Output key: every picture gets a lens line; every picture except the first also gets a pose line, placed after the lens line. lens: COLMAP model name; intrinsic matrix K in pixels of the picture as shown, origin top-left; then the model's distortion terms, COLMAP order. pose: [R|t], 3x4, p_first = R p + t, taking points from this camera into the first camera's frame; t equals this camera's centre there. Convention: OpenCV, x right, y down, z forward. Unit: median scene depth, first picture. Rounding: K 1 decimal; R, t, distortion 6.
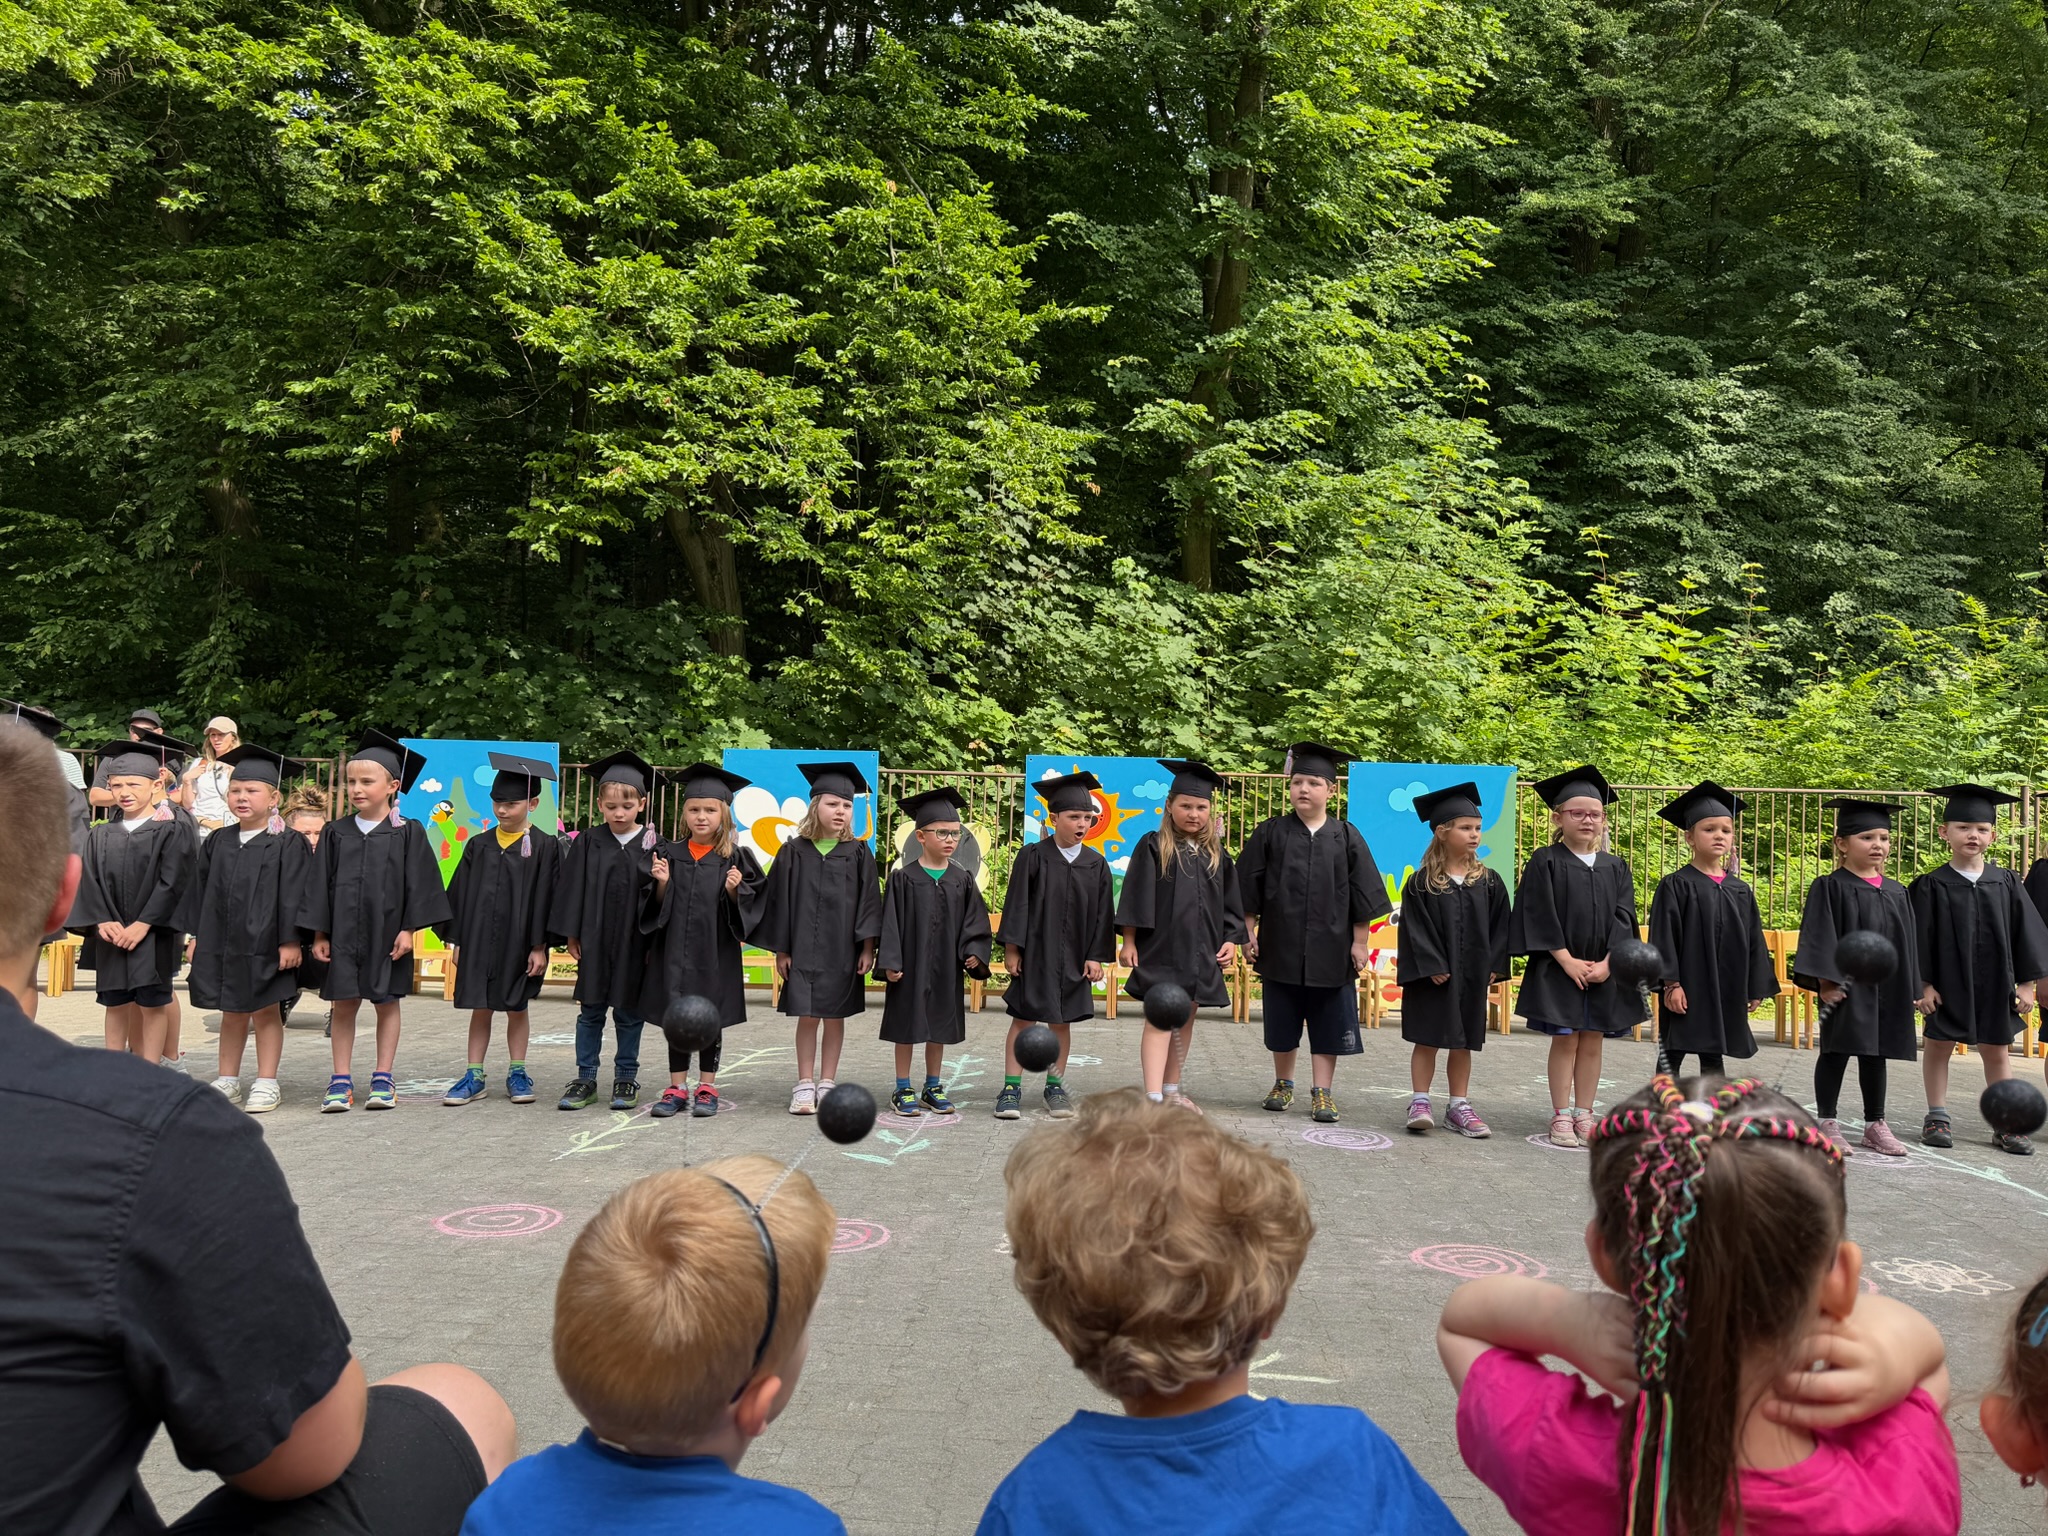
lens RADIAL K [[1434.5, 0, 1005.2], [0, 1434.5, 772.1], [0, 0, 1]] dist [0.046971, -0.048442]
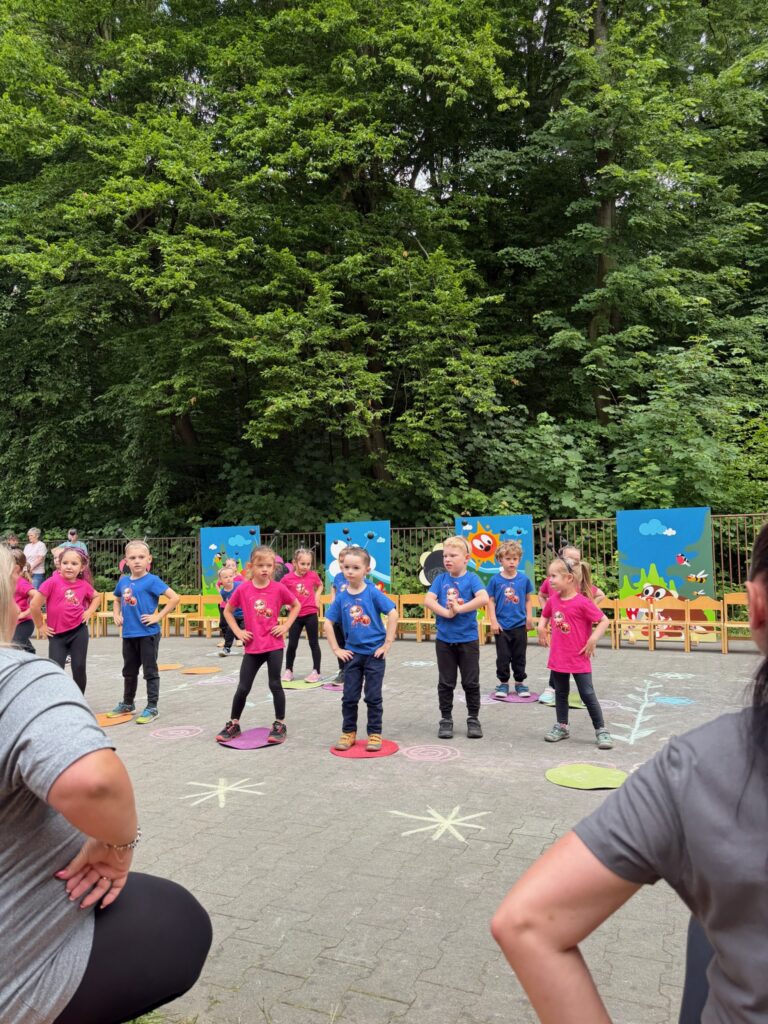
lens RADIAL K [[717.2, 0, 385.7], [0, 717.2, 517.1], [0, 0, 1]] dist [0.046971, -0.048442]
pose [[0.944803, -0.065346, -0.321056, 0.193773], [0.061629, 0.997862, -0.021737, 0.001926], [0.321790, 0.000751, 0.946811, -0.011672]]
